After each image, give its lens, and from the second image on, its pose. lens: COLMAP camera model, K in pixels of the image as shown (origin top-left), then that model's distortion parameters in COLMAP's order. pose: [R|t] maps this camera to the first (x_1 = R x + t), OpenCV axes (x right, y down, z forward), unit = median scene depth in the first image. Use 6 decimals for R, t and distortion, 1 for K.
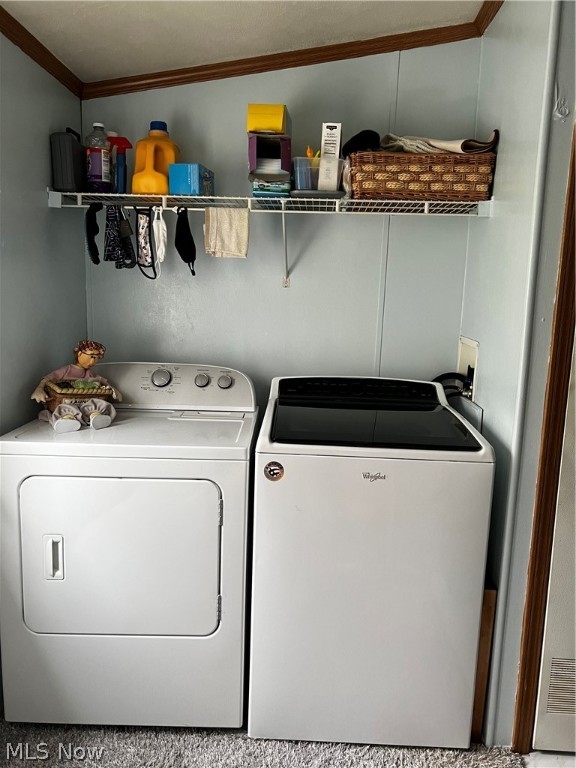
lens RADIAL K [[576.3, 0, 287.6], [0, 576.3, 383.9], [0, 0, 1]] dist [0.067816, -0.073085]
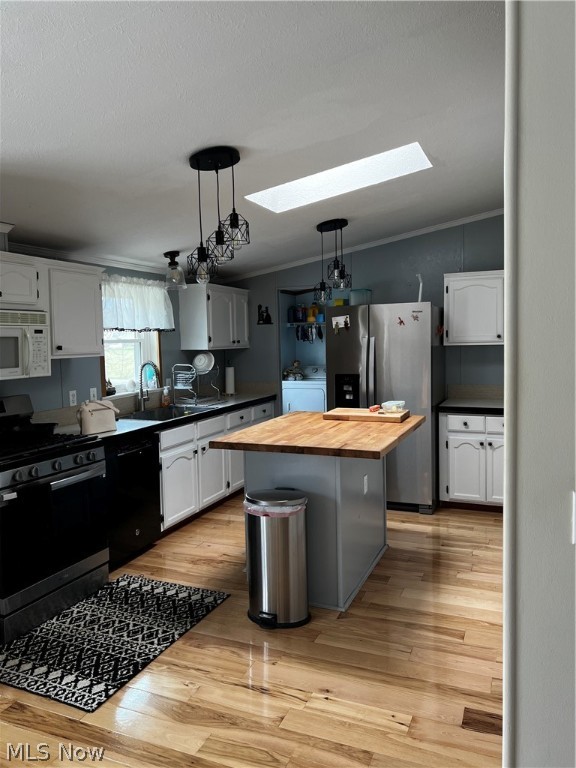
lens RADIAL K [[576.3, 0, 287.2], [0, 576.3, 382.9], [0, 0, 1]] dist [0.067816, -0.073085]
pose [[0.938237, -0.023768, -0.345177, 0.924333], [-0.006147, 0.996335, -0.085313, 0.404201], [0.345939, 0.082166, 0.934652, -2.606086]]
